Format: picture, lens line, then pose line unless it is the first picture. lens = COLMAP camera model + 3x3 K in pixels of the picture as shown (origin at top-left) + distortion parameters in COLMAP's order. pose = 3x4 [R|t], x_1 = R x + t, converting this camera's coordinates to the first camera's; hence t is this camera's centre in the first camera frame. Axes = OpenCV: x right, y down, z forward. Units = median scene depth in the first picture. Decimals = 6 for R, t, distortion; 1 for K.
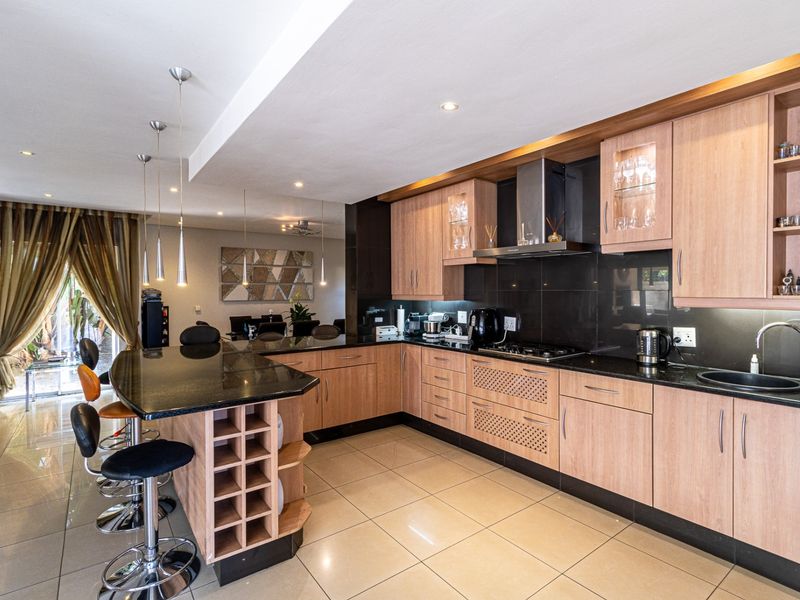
lens RADIAL K [[414.6, 0, 405.9], [0, 414.6, 296.9], [0, 0, 1]] dist [-0.000337, 0.000493]
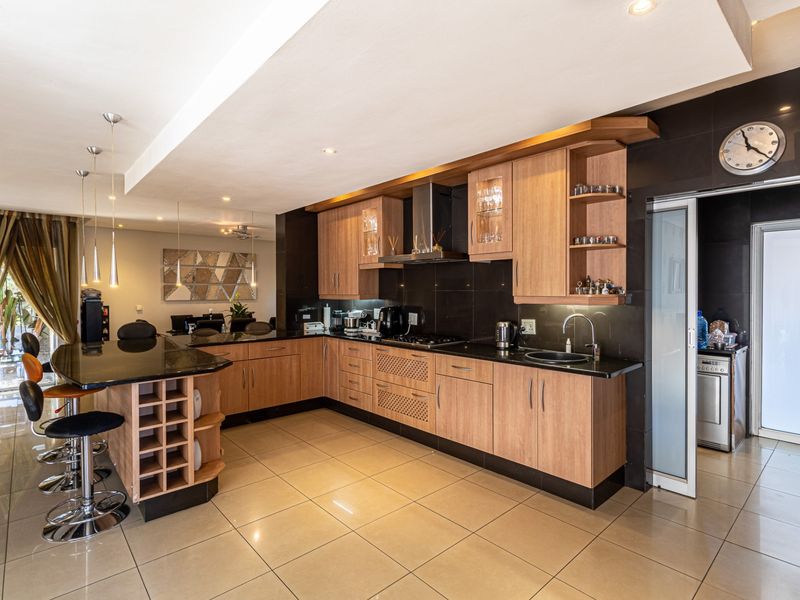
lens RADIAL K [[414.6, 0, 405.9], [0, 414.6, 296.9], [0, 0, 1]] dist [-0.000337, 0.000493]
pose [[0.995421, -0.001128, 0.095583, 0.139268], [0.001163, 0.999999, -0.000306, 0.002863], [-0.095583, 0.000415, 0.995421, -0.211157]]
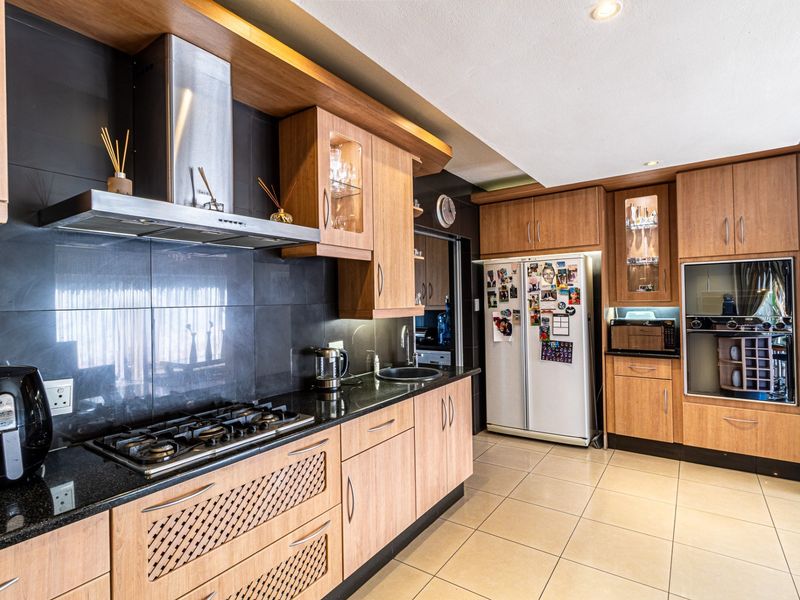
lens RADIAL K [[414.6, 0, 405.9], [0, 414.6, 296.9], [0, 0, 1]] dist [-0.000337, 0.000493]
pose [[-0.316838, 0.014264, 0.948372, -0.252825], [0.033036, 0.999446, -0.003996, -0.018518], [-0.947904, 0.030065, -0.317133, 0.958022]]
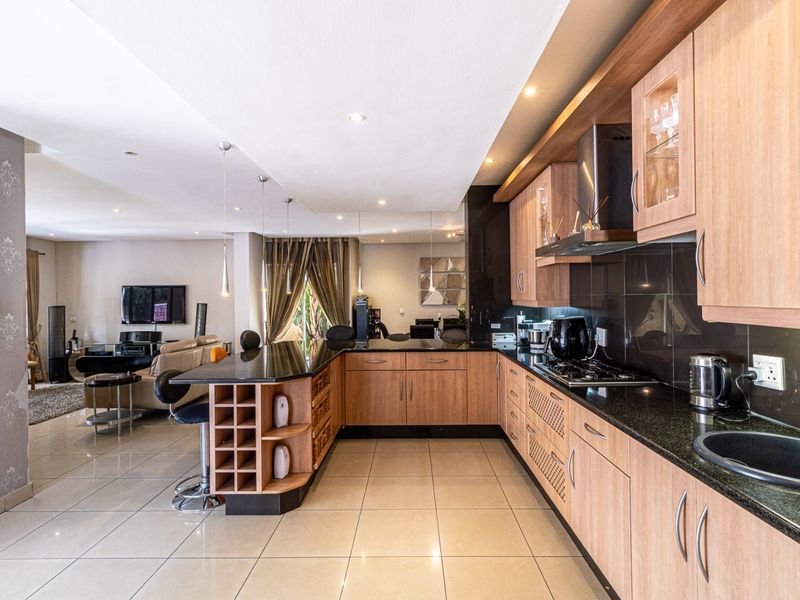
lens RADIAL K [[414.6, 0, 405.9], [0, 414.6, 296.9], [0, 0, 1]] dist [-0.000337, 0.000493]
pose [[0.788966, -0.005489, -0.614413, 0.524345], [-0.000119, 0.999959, -0.009087, -0.005045], [0.614437, 0.007242, 0.788932, 0.170571]]
